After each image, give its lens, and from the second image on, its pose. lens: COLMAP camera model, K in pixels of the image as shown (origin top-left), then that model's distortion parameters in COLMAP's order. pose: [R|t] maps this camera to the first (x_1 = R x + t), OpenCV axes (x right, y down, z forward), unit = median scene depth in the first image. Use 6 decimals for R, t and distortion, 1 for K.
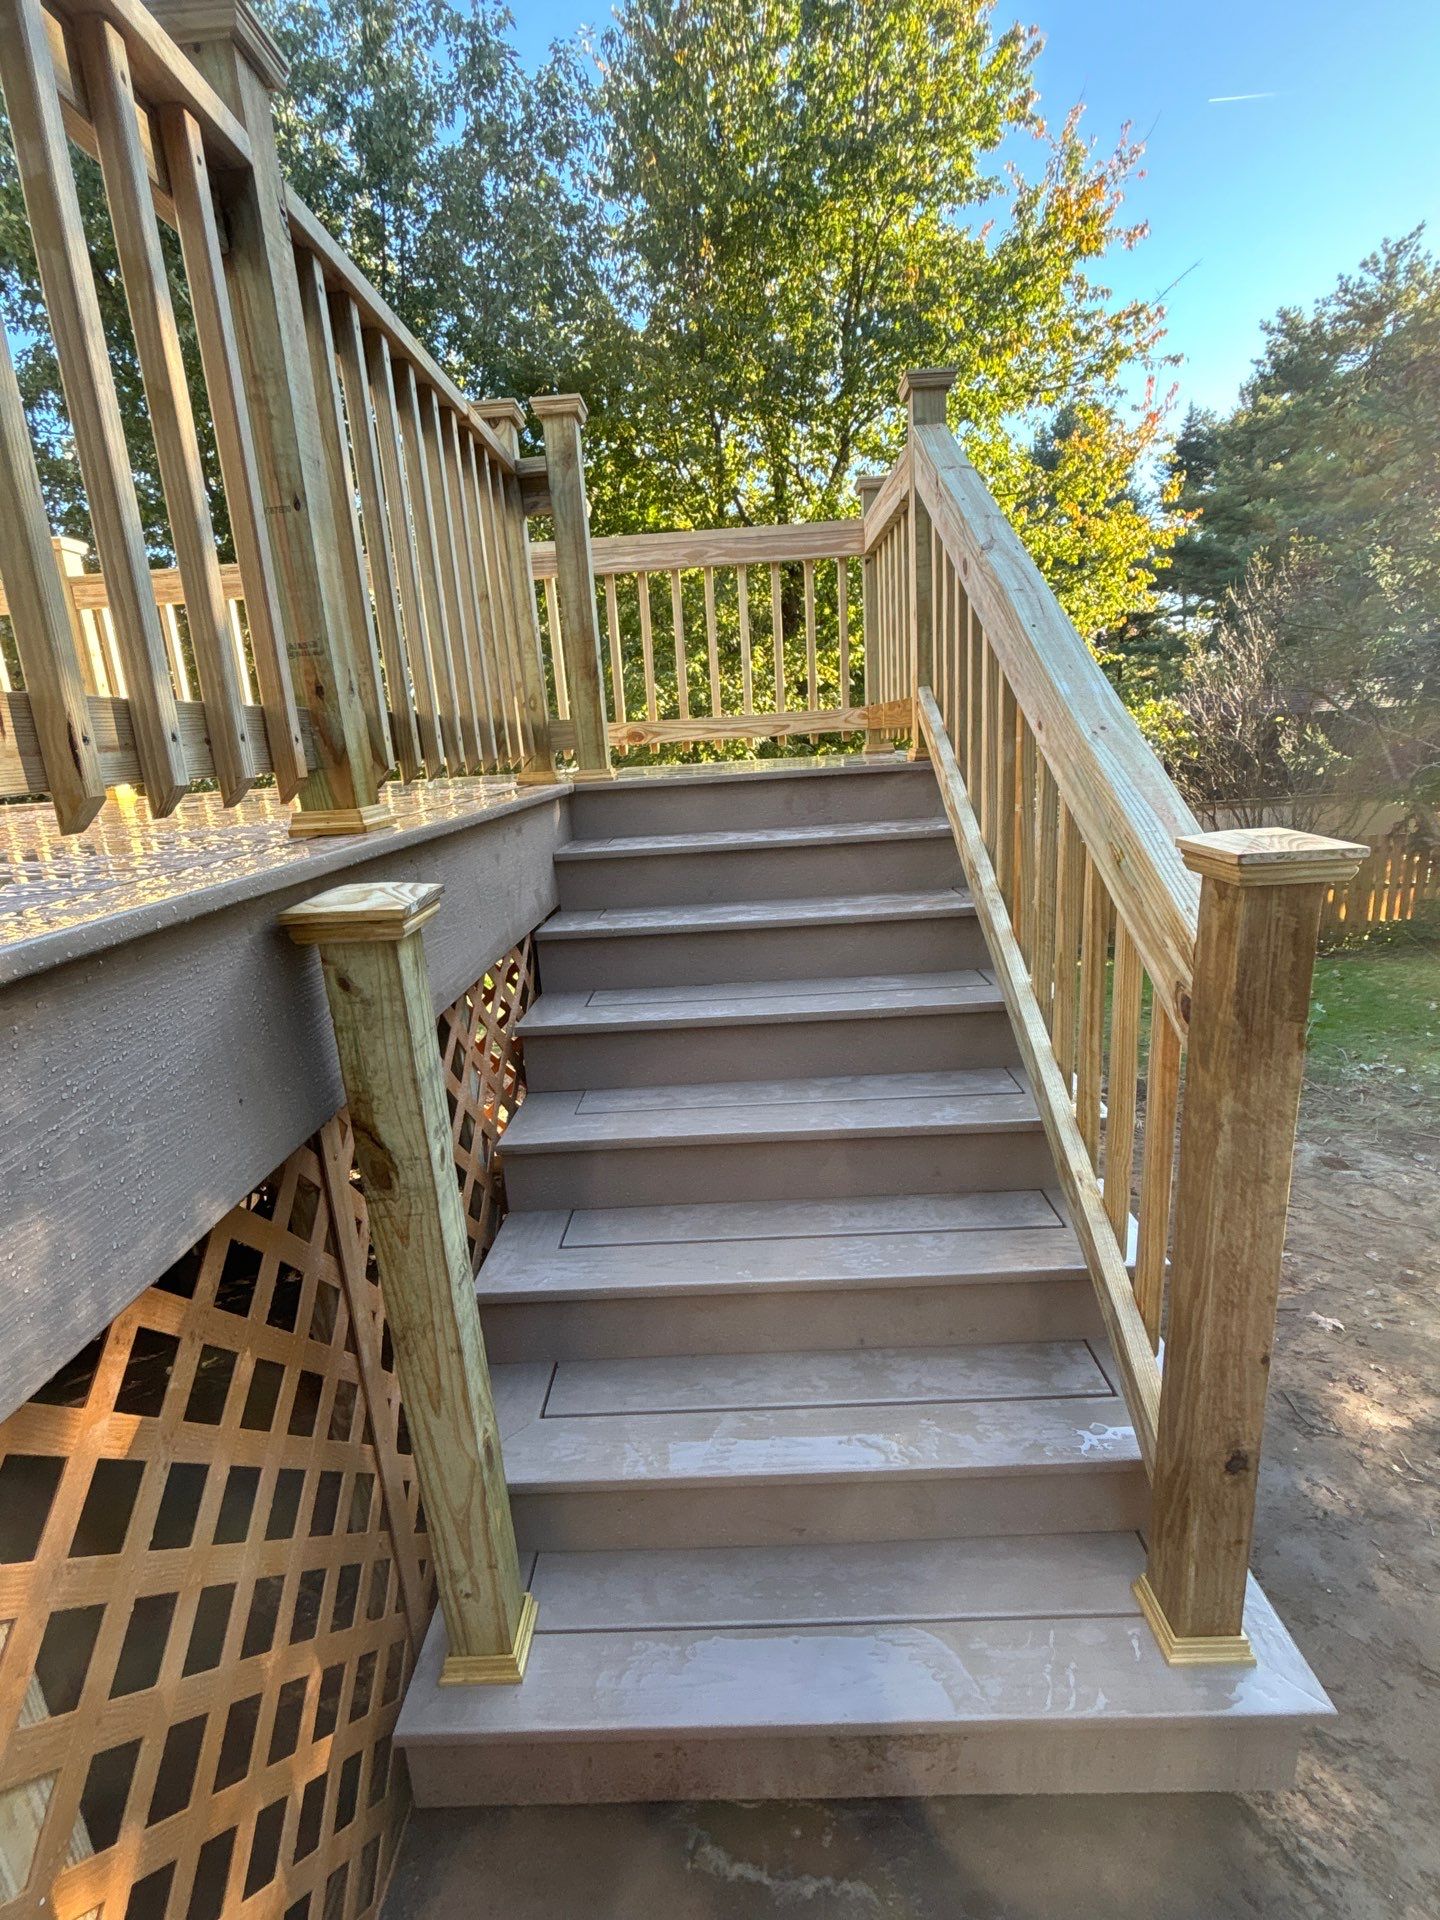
lens RADIAL K [[893.7, 0, 718.9], [0, 893.7, 956.7], [0, 0, 1]] dist [-0.000763, 0.001353]
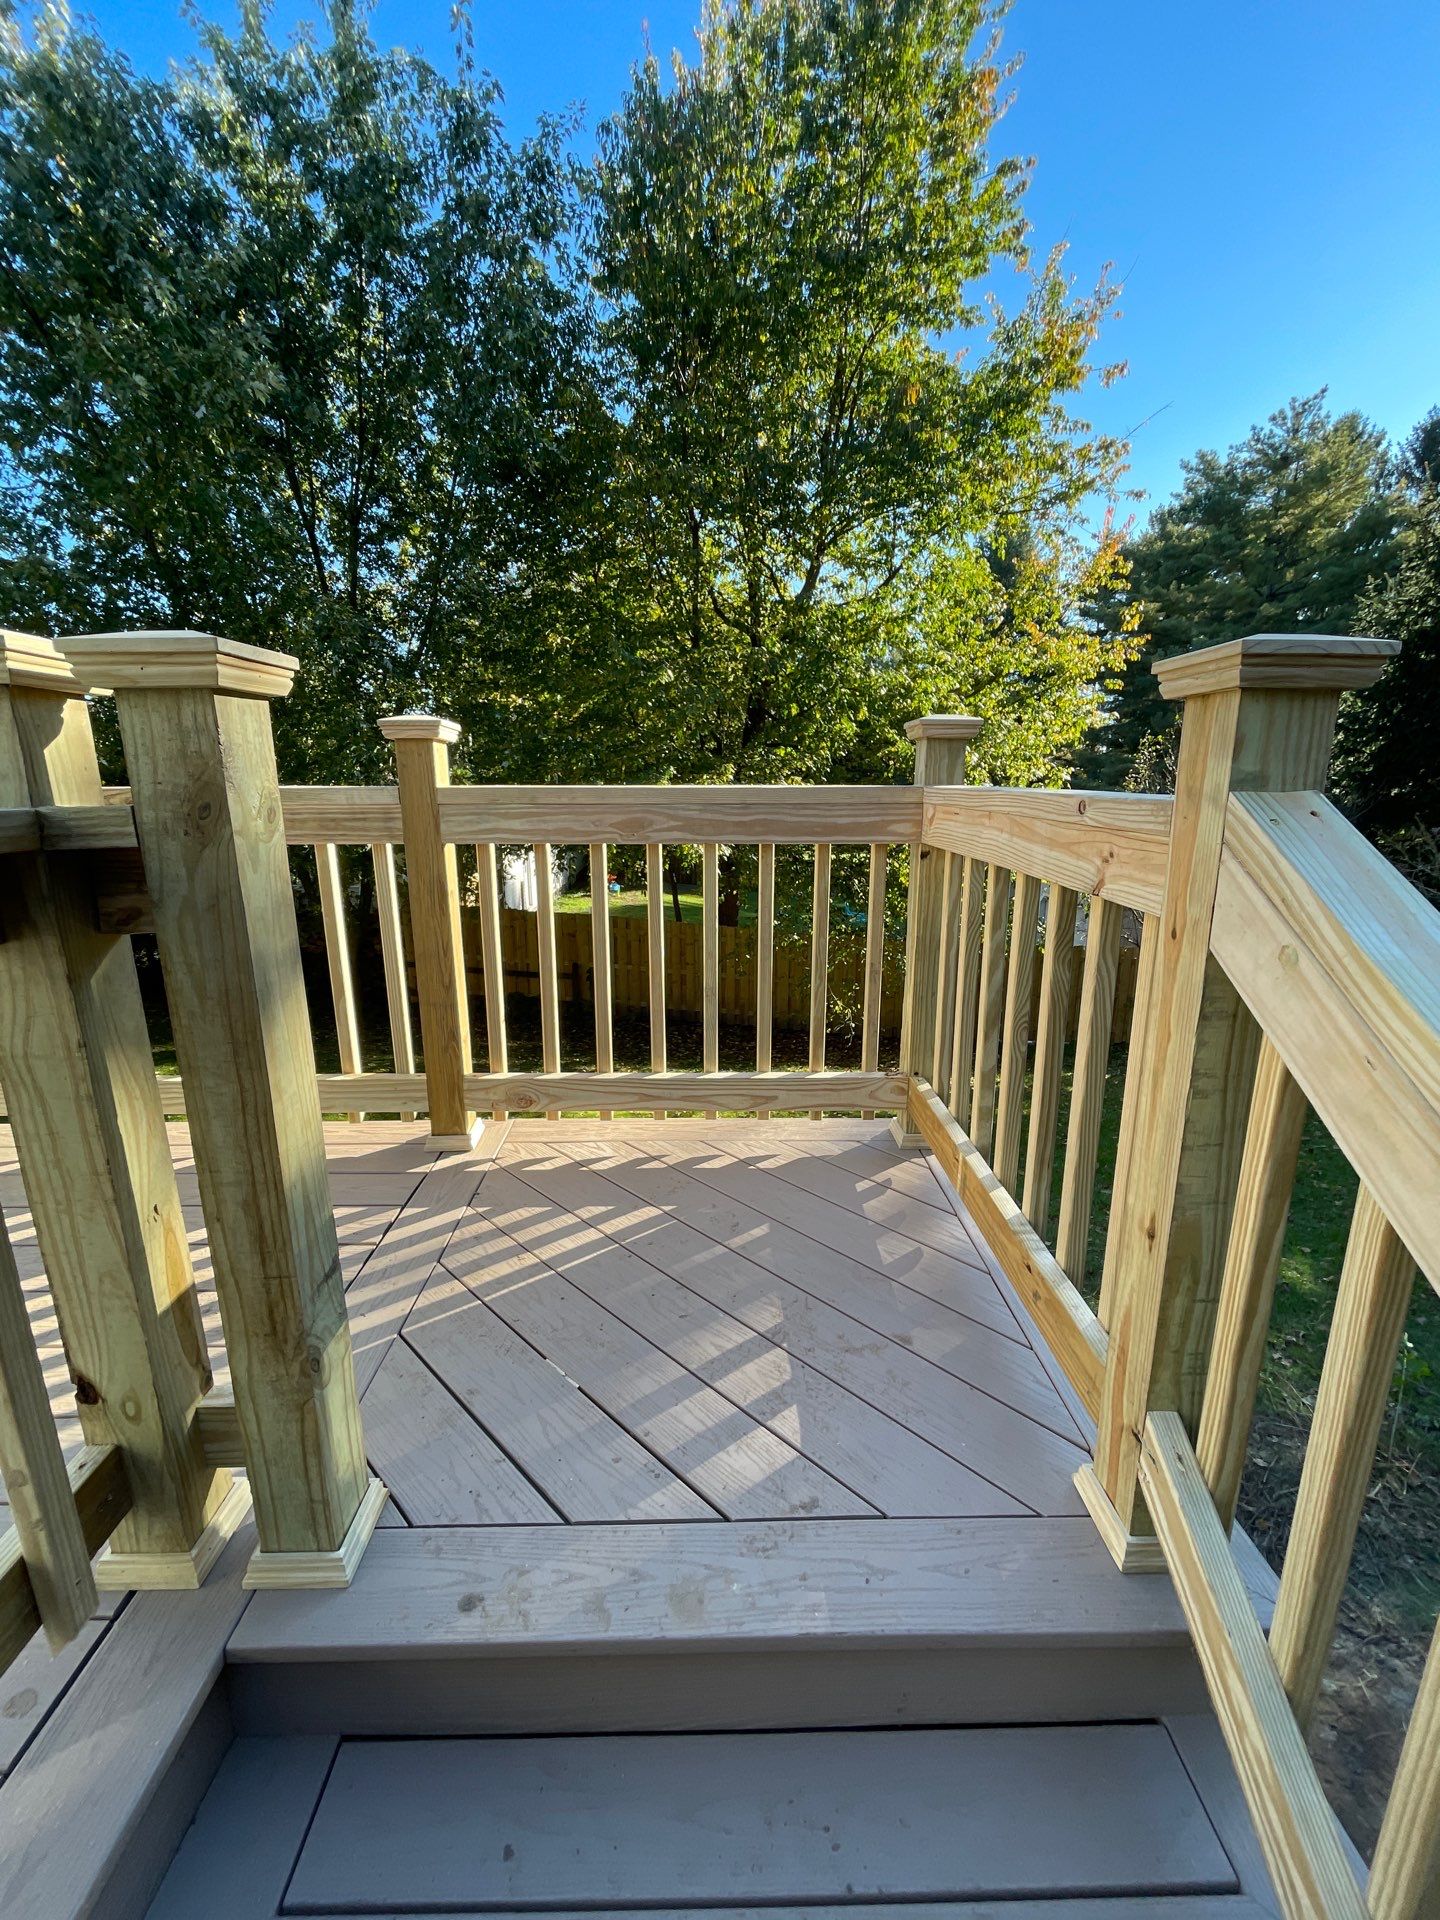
lens RADIAL K [[768.2, 0, 711.5], [0, 768.2, 948.5], [0, 0, 1]] dist [0.003375, -0.000389]
pose [[0.997647, 0.051810, 0.044899, 0.001795], [-0.051033, 0.998530, -0.018285, -0.109987], [-0.045780, 0.015951, 0.998824, 0.151982]]
